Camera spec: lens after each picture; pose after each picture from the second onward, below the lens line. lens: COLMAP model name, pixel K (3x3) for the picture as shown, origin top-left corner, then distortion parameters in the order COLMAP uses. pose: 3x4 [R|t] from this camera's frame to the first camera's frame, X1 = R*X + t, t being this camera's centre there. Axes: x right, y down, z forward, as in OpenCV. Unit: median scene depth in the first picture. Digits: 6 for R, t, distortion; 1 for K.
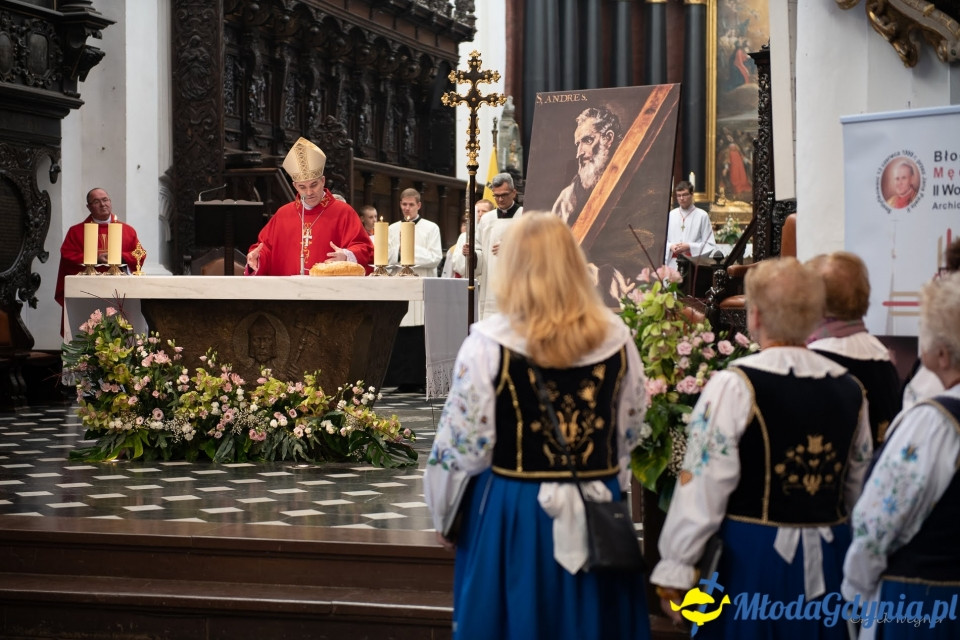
lens RADIAL K [[1814.4, 0, 486.2], [0, 1814.4, 319.0], [0, 0, 1]] dist [0.147159, -0.453088]
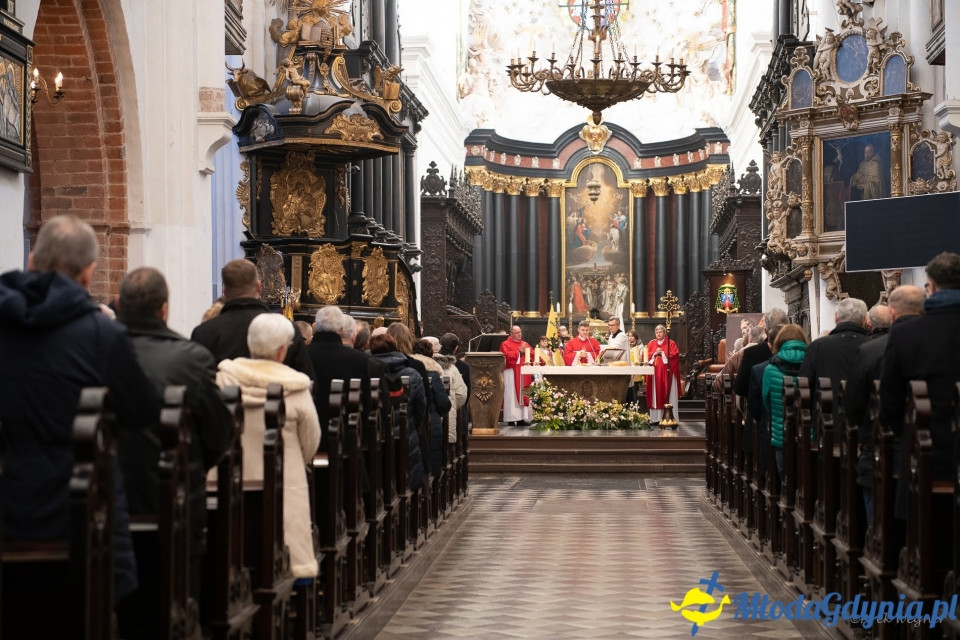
lens RADIAL K [[1814.4, 0, 486.2], [0, 1814.4, 319.0], [0, 0, 1]] dist [0.147159, -0.453088]
pose [[0.977258, 0.002213, 0.212043, -0.551707], [0.007463, 0.998967, -0.044822, 0.017908], [-0.211923, 0.045385, 0.976232, -1.090885]]
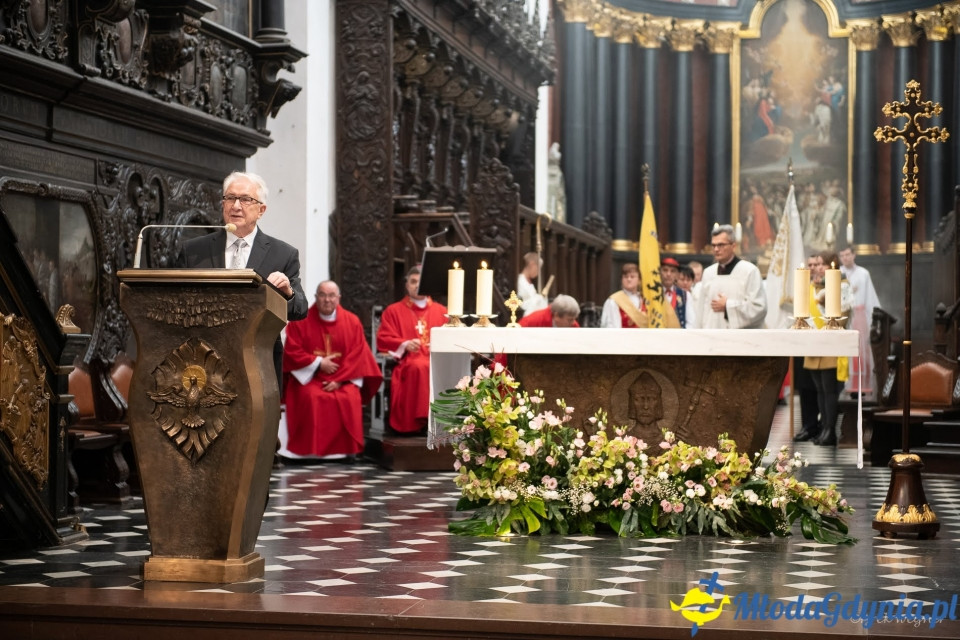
lens RADIAL K [[1814.4, 0, 486.2], [0, 1814.4, 319.0], [0, 0, 1]] dist [0.147159, -0.453088]
pose [[0.996583, 0.004728, 0.082465, -0.173726], [-0.002343, 0.999577, -0.028992, -0.001316], [-0.082568, 0.028699, 0.996172, 0.067261]]
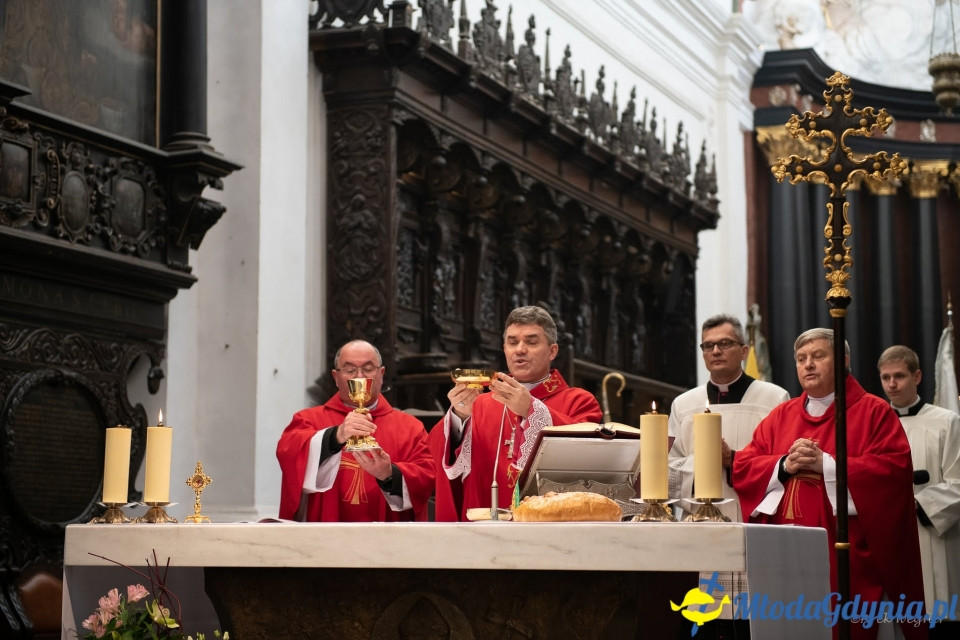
lens RADIAL K [[1814.4, 0, 486.2], [0, 1814.4, 319.0], [0, 0, 1]] dist [0.147159, -0.453088]
pose [[0.993786, -0.015791, -0.110183, -0.028862], [0.000589, 0.990619, -0.136653, -0.006226], [0.111308, 0.135739, 0.984472, 0.295512]]
